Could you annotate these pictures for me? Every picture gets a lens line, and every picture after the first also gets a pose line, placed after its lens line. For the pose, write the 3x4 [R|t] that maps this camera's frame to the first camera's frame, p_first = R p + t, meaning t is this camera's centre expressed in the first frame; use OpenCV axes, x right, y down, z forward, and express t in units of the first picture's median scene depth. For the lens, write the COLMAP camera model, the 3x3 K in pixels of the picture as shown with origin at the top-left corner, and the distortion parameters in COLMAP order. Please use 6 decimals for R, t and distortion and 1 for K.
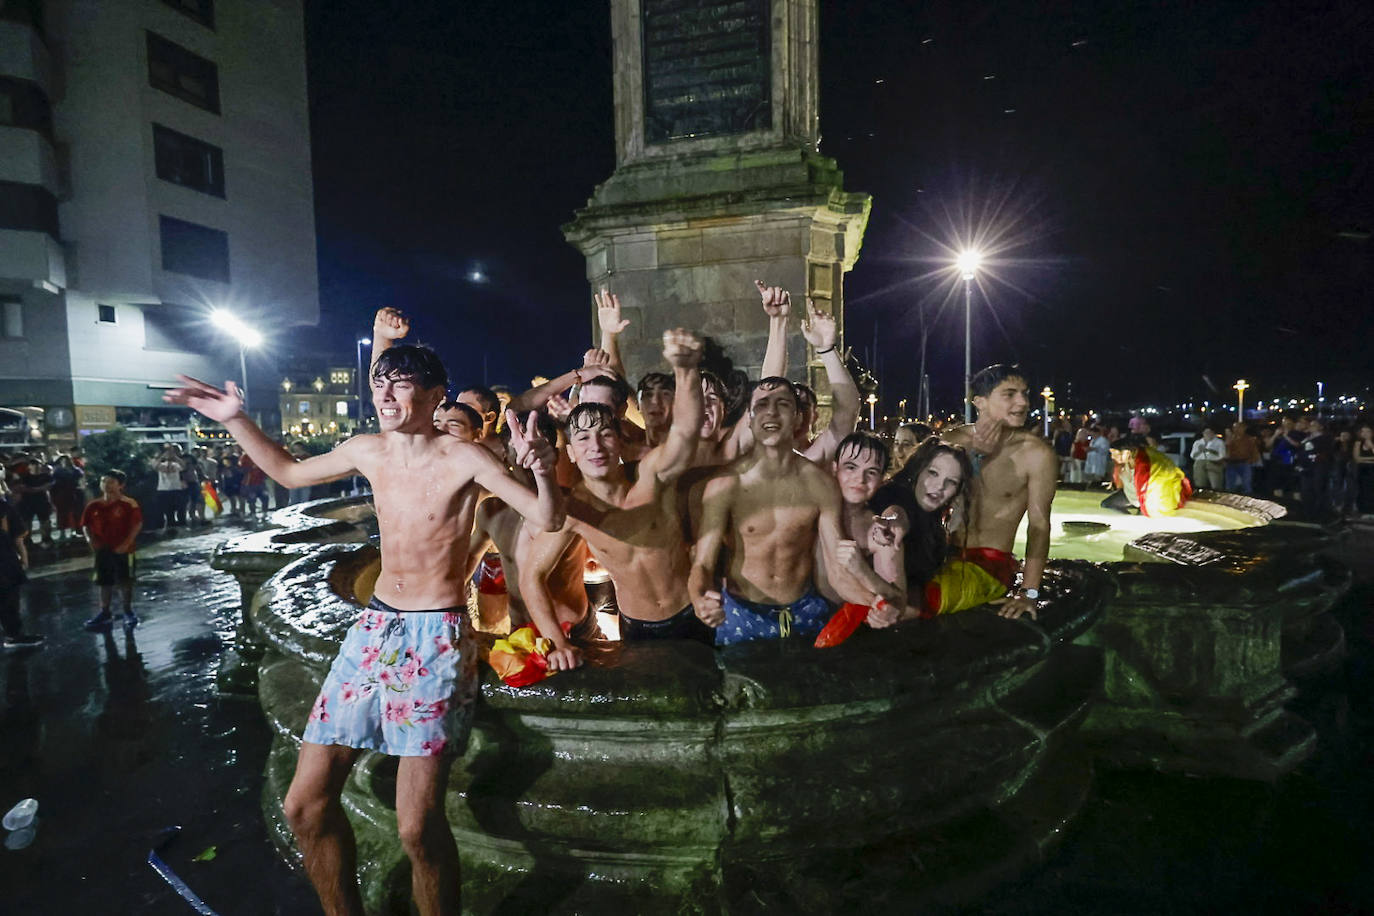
lens RADIAL K [[639.1, 0, 670.7], [0, 639.1, 465.0], [0, 0, 1]] dist [0.001785, 0.000216]
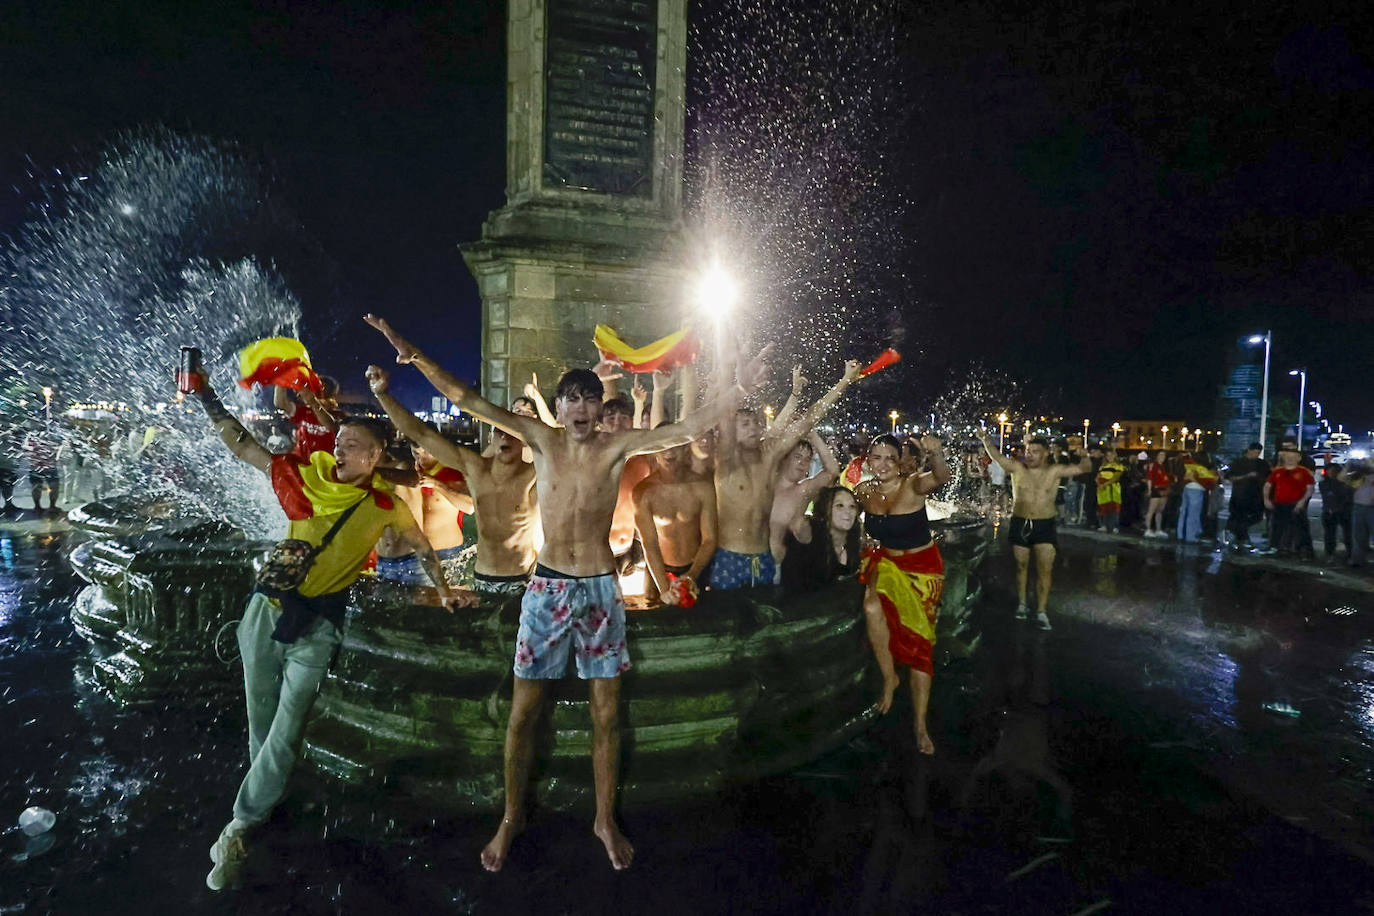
lens RADIAL K [[639.1, 0, 695.2], [0, 639.1, 467.6], [0, 0, 1]] dist [0.001785, 0.000216]
pose [[0.904188, 0.026648, 0.426302, -0.278863], [-0.028582, 0.999590, -0.001860, -0.008302], [-0.426176, -0.010502, 0.904579, -0.154518]]
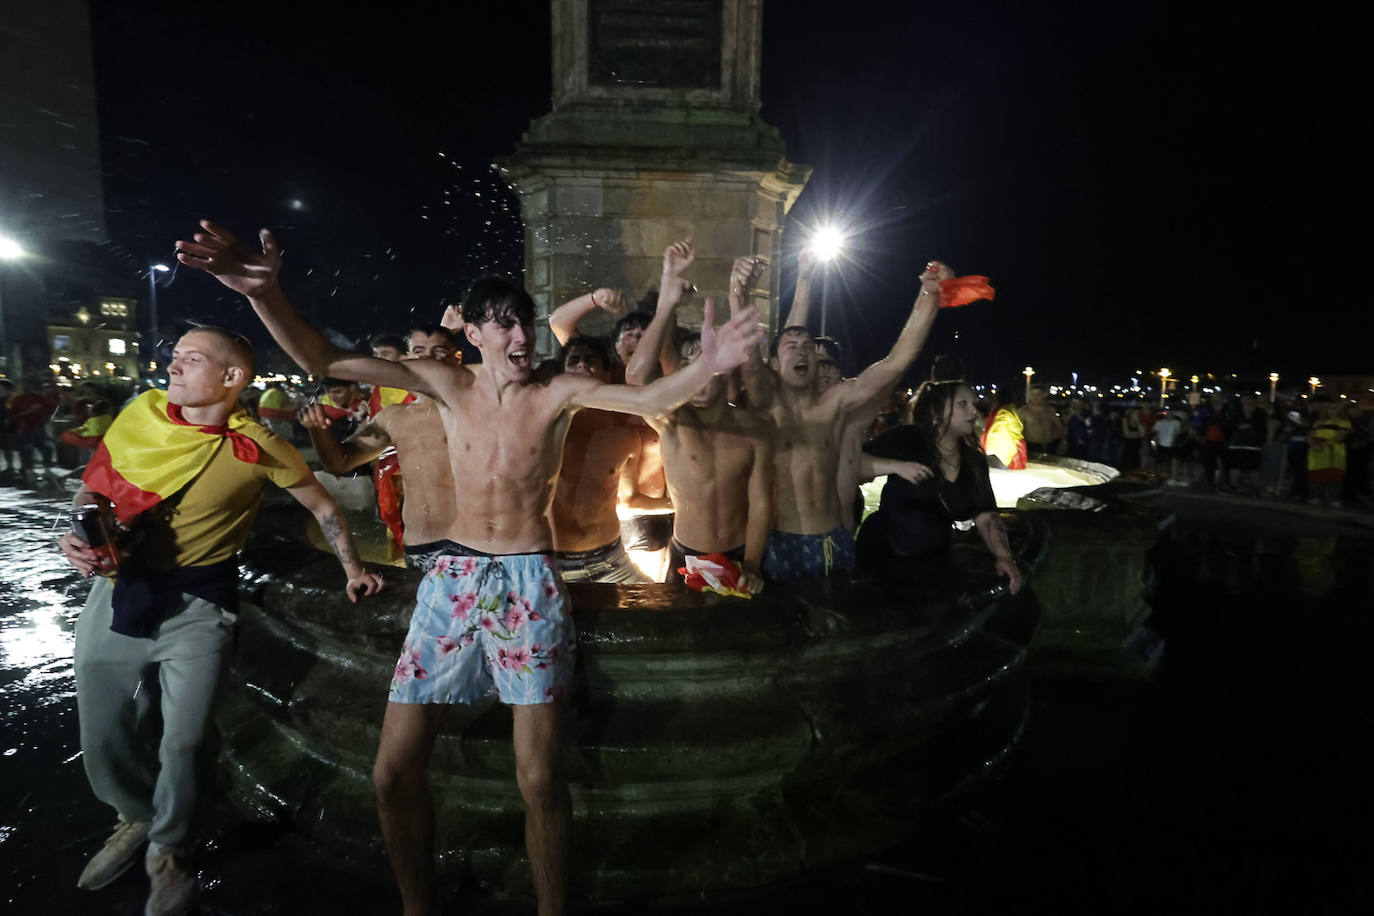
lens RADIAL K [[639.1, 0, 689.0], [0, 639.1, 457.4], [0, 0, 1]] dist [0.001785, 0.000216]
pose [[0.967009, 0.015297, 0.254281, -0.137051], [-0.026772, 0.998770, 0.041726, 0.013756], [-0.253330, -0.047157, 0.966230, 0.013089]]
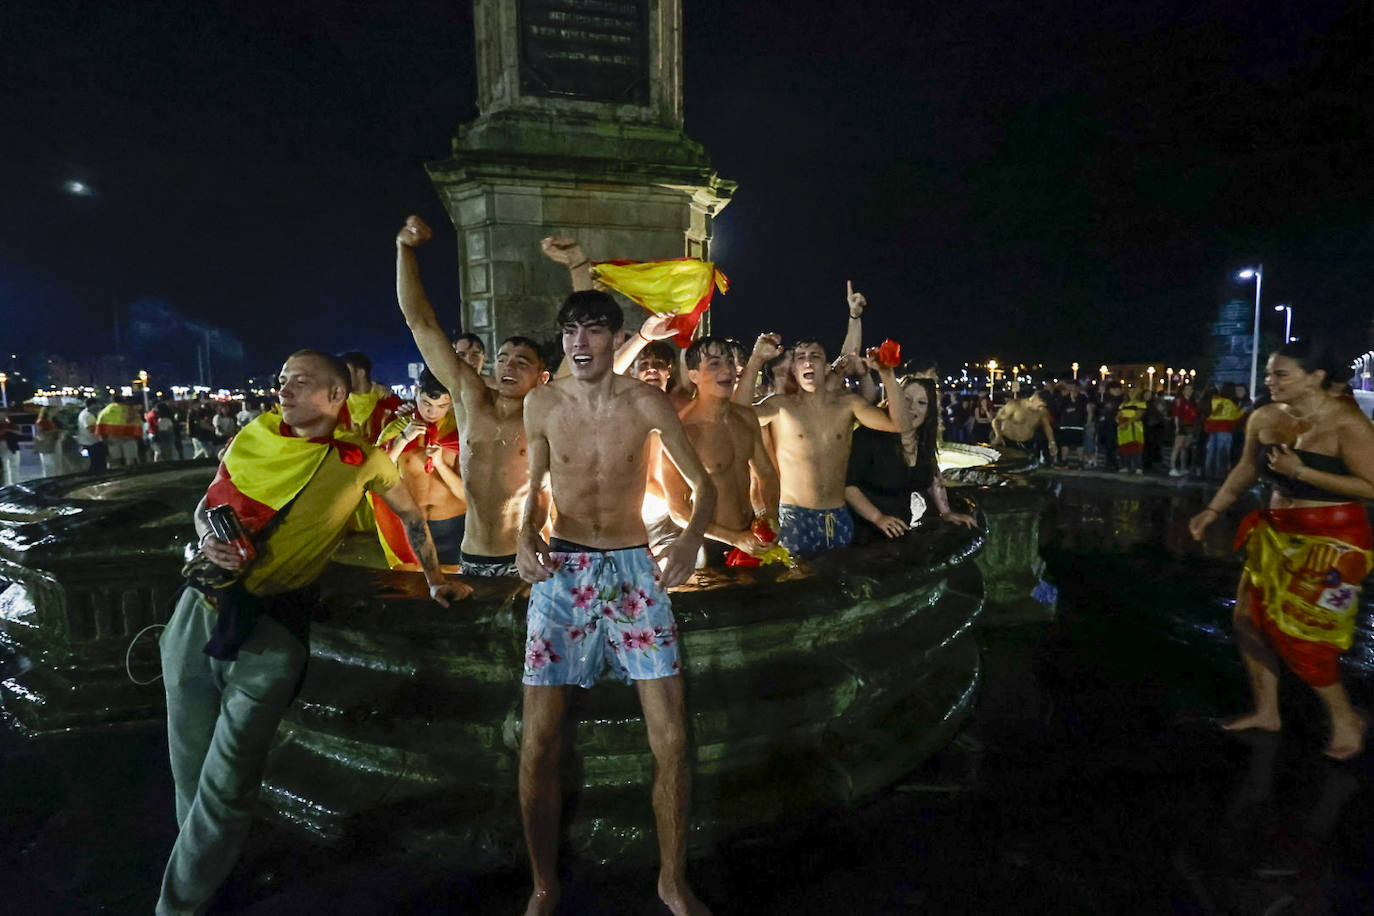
lens RADIAL K [[639.1, 0, 690.7], [0, 639.1, 457.9], [0, 0, 1]] dist [0.001785, 0.000216]
pose [[0.896300, -0.031030, 0.442362, -0.266669], [0.014057, 0.999036, 0.041595, 0.013342], [-0.443226, -0.031063, 0.895871, 0.006471]]
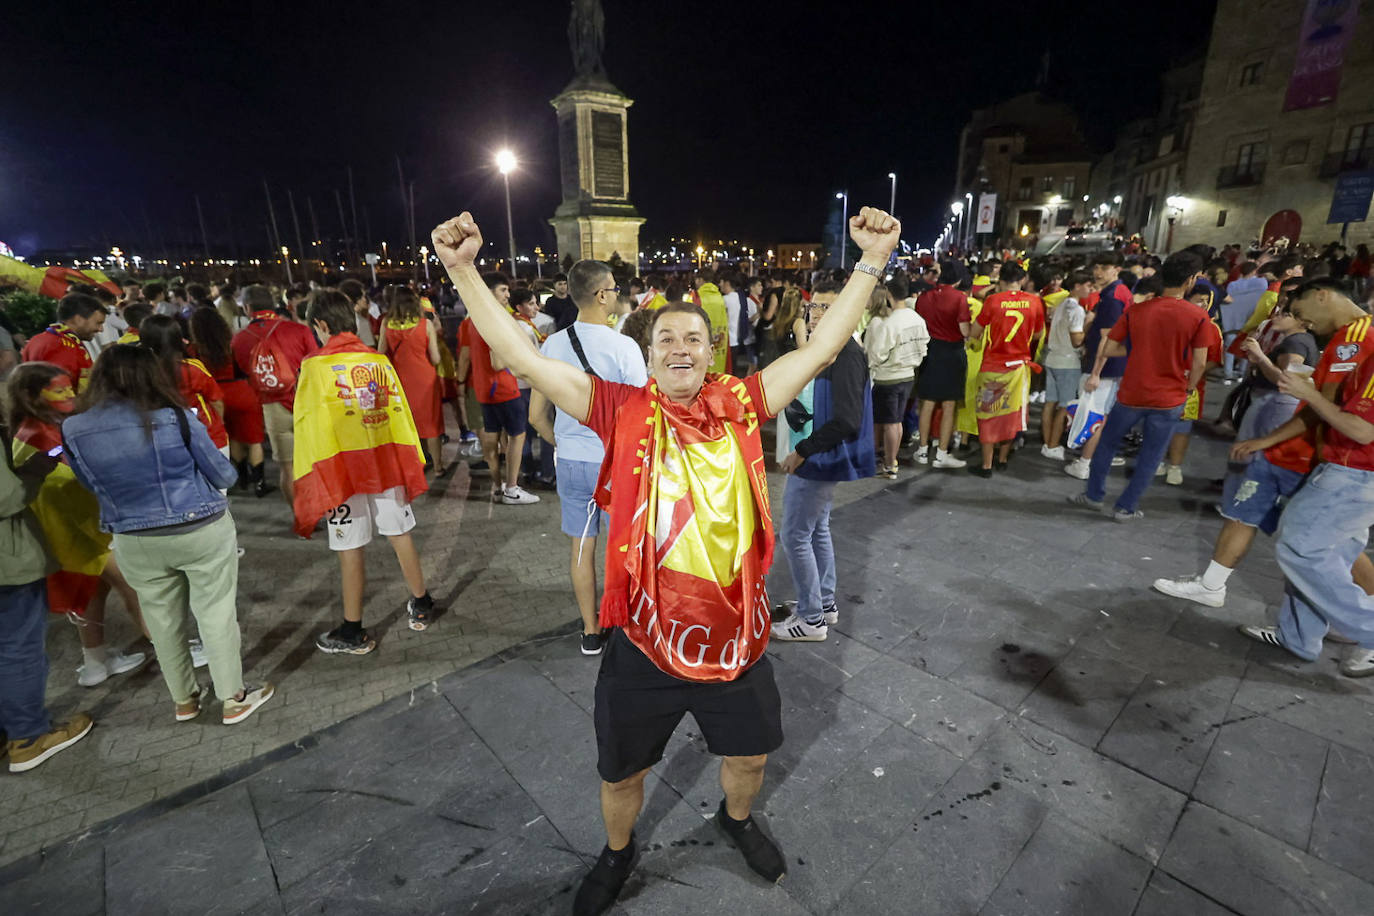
lens RADIAL K [[639.1, 0, 688.2], [0, 639.1, 453.0], [0, 0, 1]] dist [0.001785, 0.000216]
pose [[0.632704, -0.200339, 0.748031, -2.893080], [0.033974, 0.972208, 0.231642, 0.113836], [-0.773648, -0.121148, 0.621926, -1.983517]]
